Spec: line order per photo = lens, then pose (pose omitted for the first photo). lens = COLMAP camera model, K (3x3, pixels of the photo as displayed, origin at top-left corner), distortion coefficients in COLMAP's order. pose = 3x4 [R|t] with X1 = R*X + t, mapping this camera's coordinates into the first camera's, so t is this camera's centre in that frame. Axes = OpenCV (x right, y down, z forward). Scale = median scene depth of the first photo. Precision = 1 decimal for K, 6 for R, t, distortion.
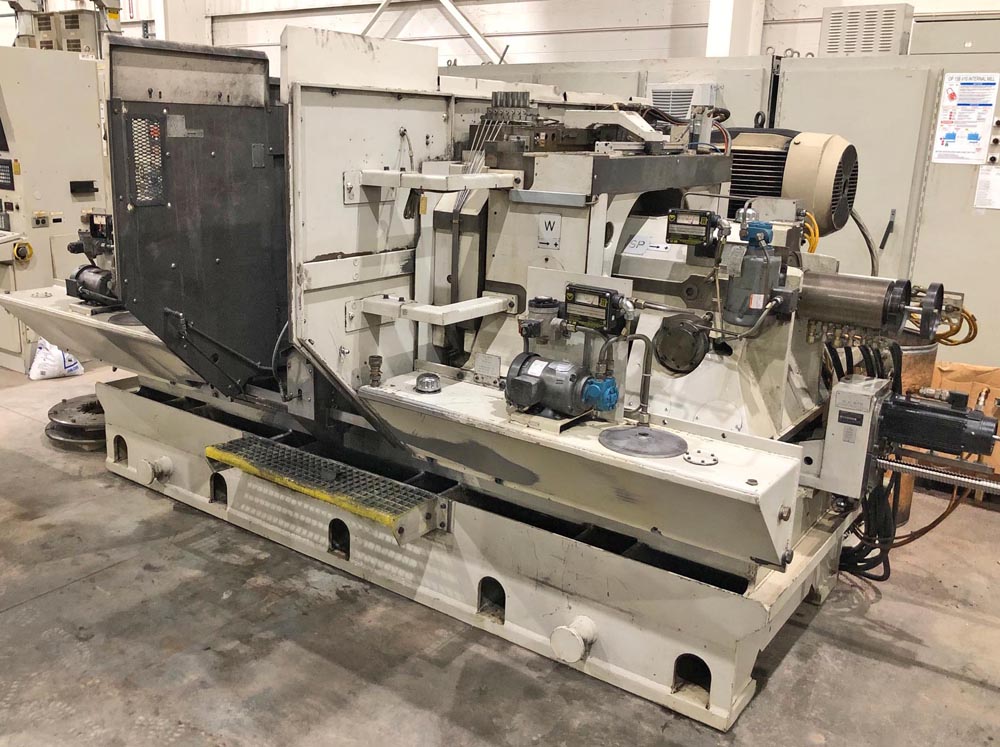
lens RADIAL K [[919.5, 0, 500.0], [0, 919.5, 373.5], [0, 0, 1]] dist [0.001348, -0.001732]
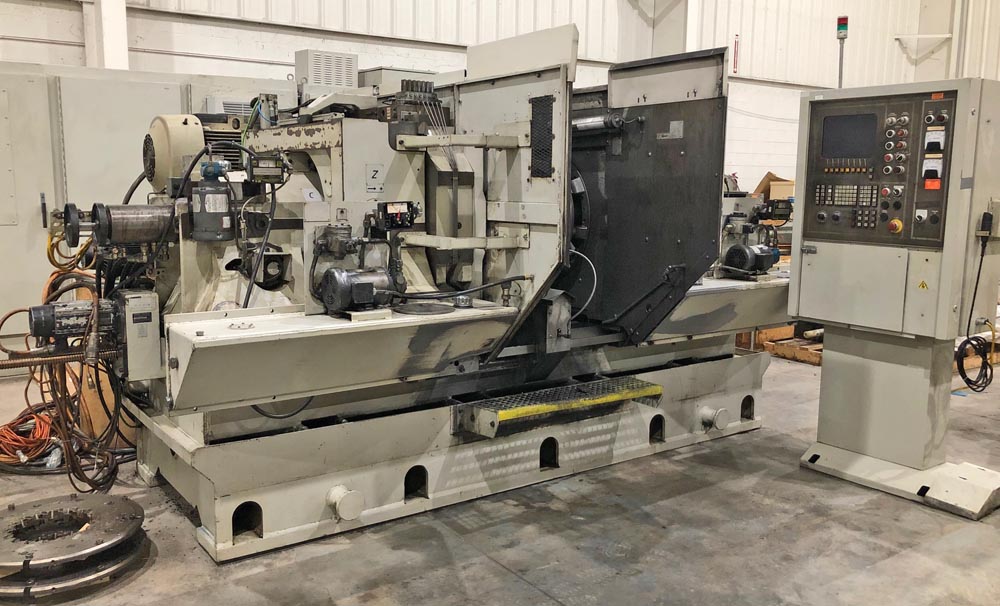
lens RADIAL K [[817.3, 0, 500.0], [0, 817.3, 303.0], [0, 0, 1]] dist [0.005153, 0.001255]
pose [[0.326736, -0.171922, 0.929347, -1.169412], [0.255228, 0.962833, 0.088384, -0.123021], [-0.910001, 0.208318, 0.358471, 0.642377]]
